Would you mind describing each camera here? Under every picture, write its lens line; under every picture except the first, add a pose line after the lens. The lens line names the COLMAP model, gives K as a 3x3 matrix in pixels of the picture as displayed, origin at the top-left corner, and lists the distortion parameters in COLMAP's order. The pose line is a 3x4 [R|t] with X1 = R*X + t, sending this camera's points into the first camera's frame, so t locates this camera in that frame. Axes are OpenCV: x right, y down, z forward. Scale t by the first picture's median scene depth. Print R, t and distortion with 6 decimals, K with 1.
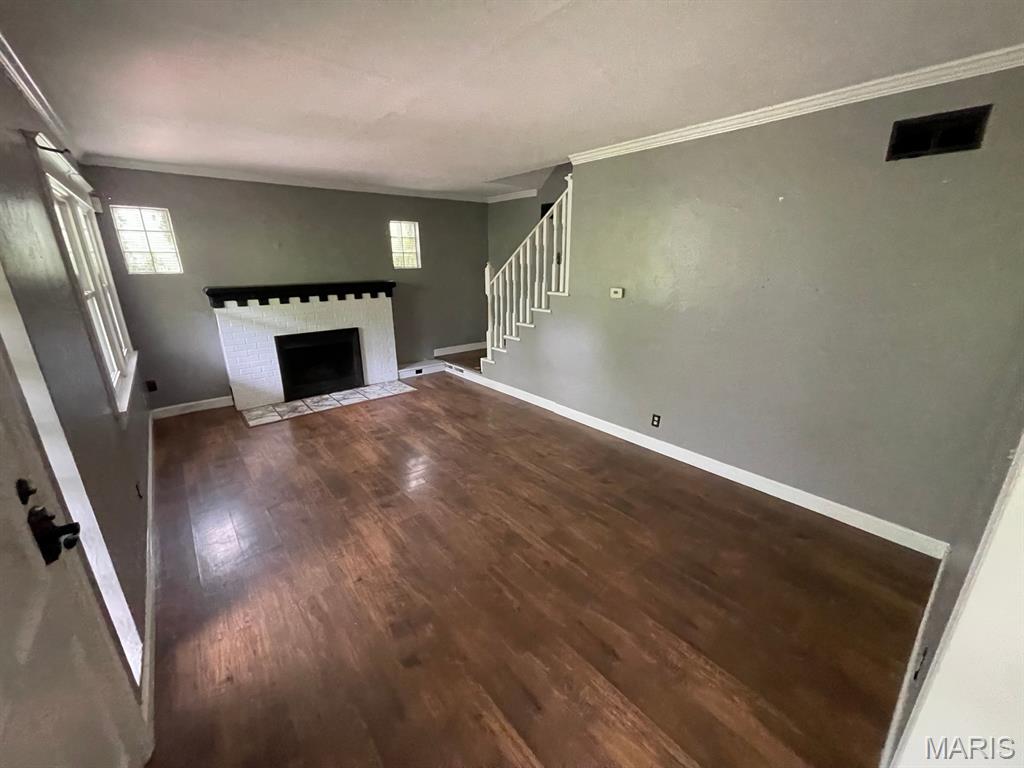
lens RADIAL K [[414.1, 0, 511.5], [0, 414.1, 388.5], [0, 0, 1]] dist [-0.003455, -0.000309]
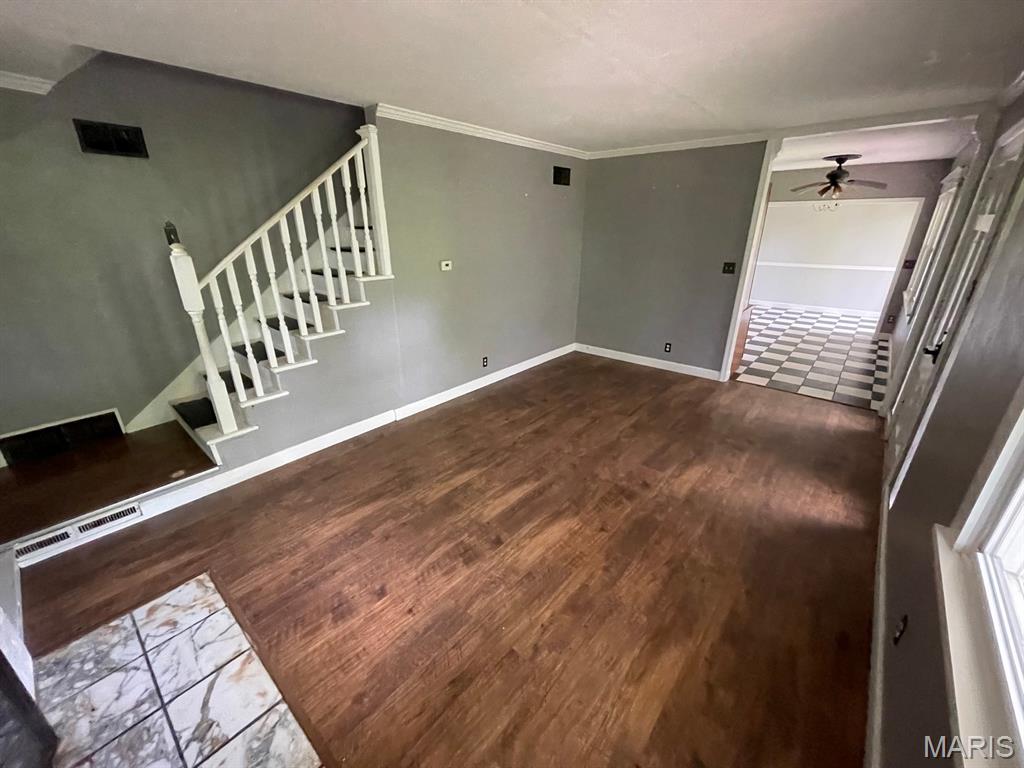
lens RADIAL K [[407.5, 0, 512.4], [0, 407.5, 389.3], [0, 0, 1]] dist [-0.001648, 0.000139]
pose [[-0.166897, -0.365723, 0.915638, -0.666988], [0.295662, 0.867363, 0.400332, -0.257606], [-0.940601, 0.337533, -0.036630, 0.786741]]
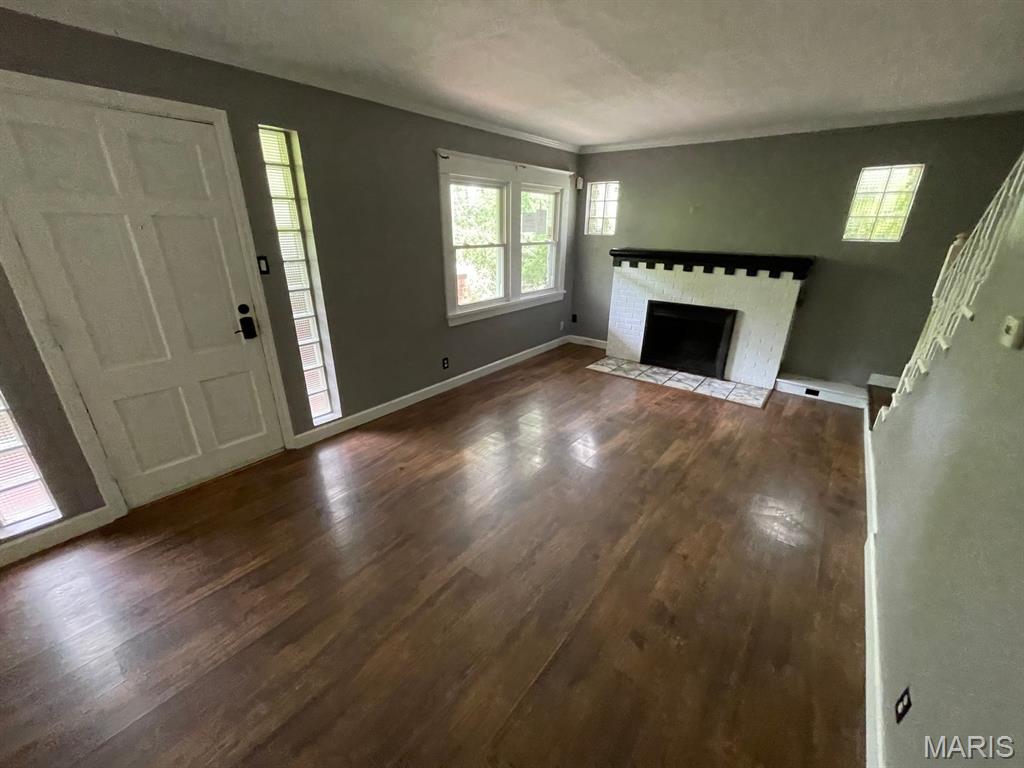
lens RADIAL K [[414.1, 0, 511.5], [0, 414.1, 388.5], [0, 0, 1]] dist [-0.003455, -0.000309]
pose [[0.206598, 0.366861, -0.907045, 0.393116], [-0.302165, 0.905652, 0.297474, -0.132006], [0.930599, 0.212619, 0.297958, 0.419937]]
